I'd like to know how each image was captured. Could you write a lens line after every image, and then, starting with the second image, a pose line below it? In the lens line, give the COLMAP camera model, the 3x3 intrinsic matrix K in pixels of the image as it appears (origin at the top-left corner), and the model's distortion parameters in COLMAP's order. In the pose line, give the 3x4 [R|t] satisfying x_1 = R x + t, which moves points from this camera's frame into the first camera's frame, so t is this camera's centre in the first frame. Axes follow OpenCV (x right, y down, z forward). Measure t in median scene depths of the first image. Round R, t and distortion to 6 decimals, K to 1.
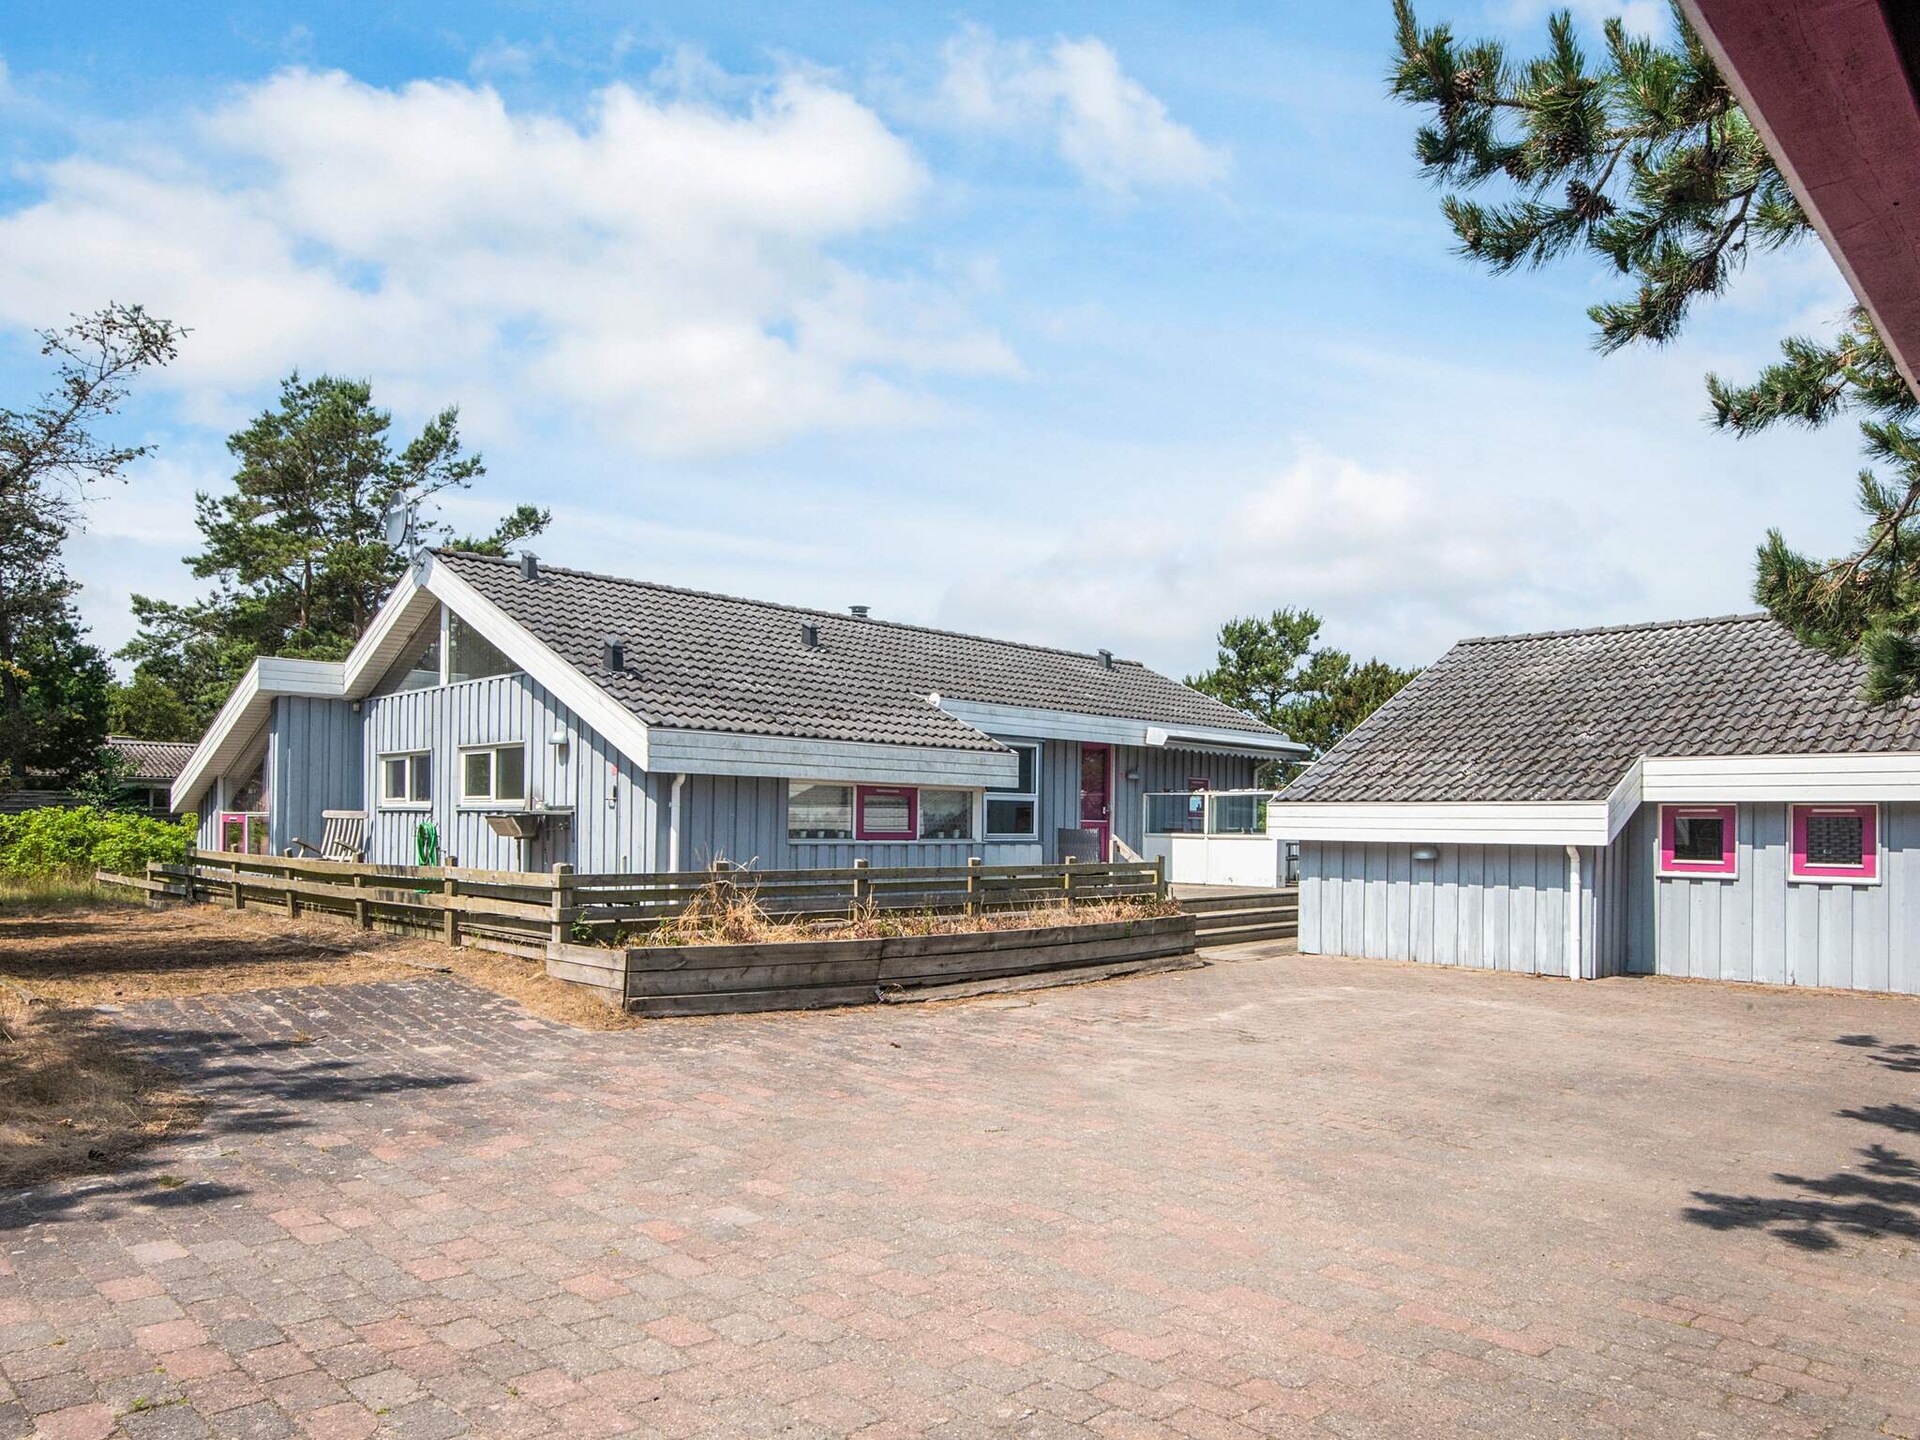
lens RADIAL K [[1164.6, 0, 955.5], [0, 1164.6, 810.5], [0, 0, 1]] dist [0.004244, -0.024936]
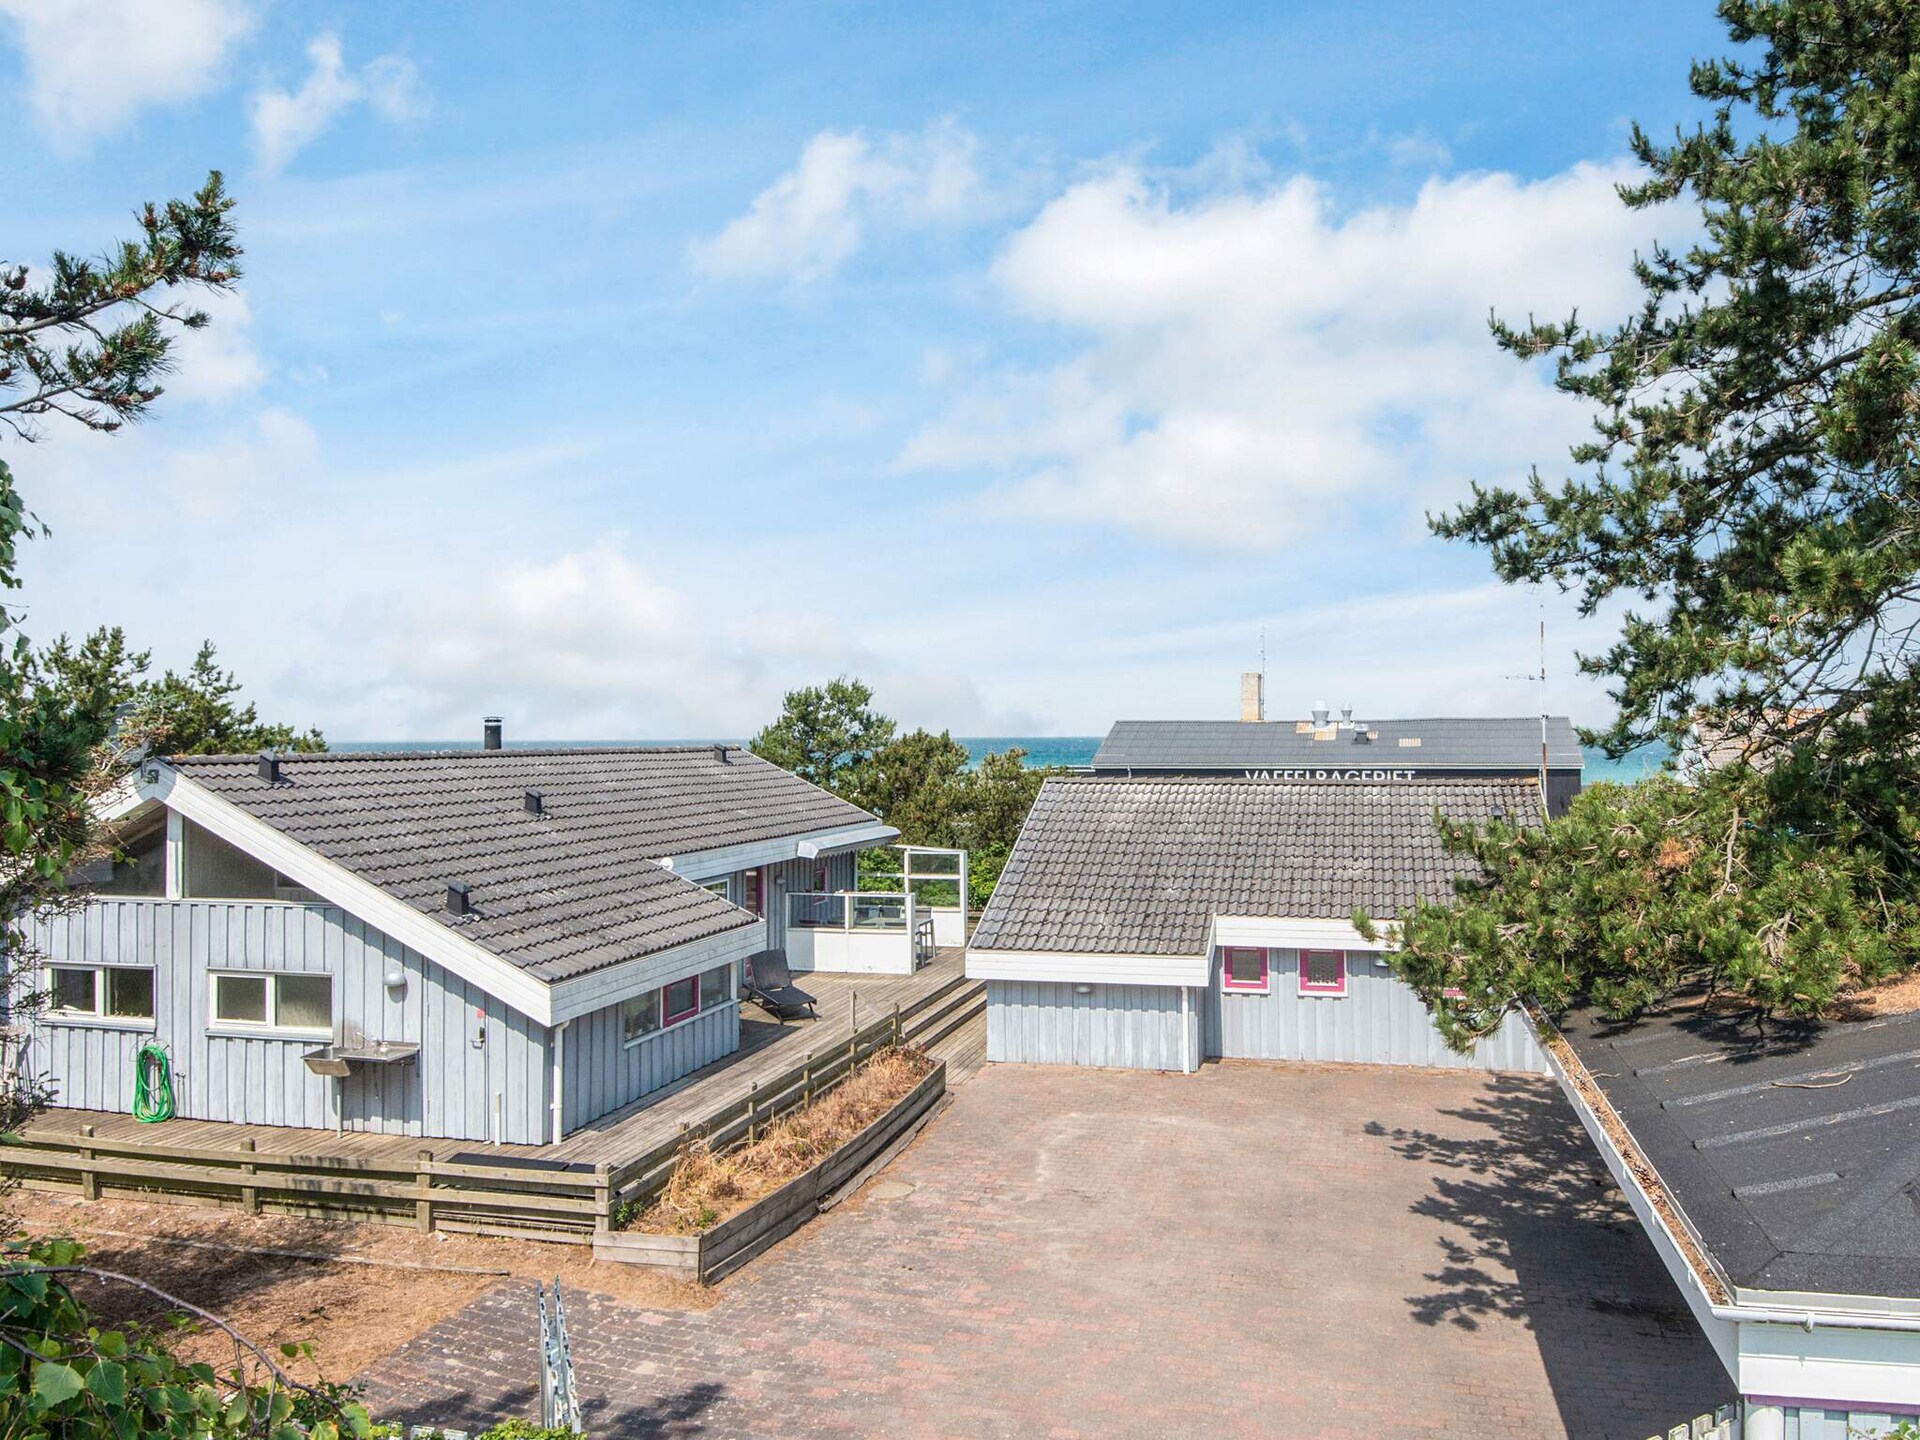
lens RADIAL K [[1238.6, 0, 960.0], [0, 1238.6, 720.0], [0, 0, 1]] dist [-0.011793, -0.002759]
pose [[0.872549, -0.019777, 0.488125, -0.481887], [0.023129, 0.999732, -0.000839, -0.311865], [-0.487978, 0.012022, 0.872773, -0.242346]]
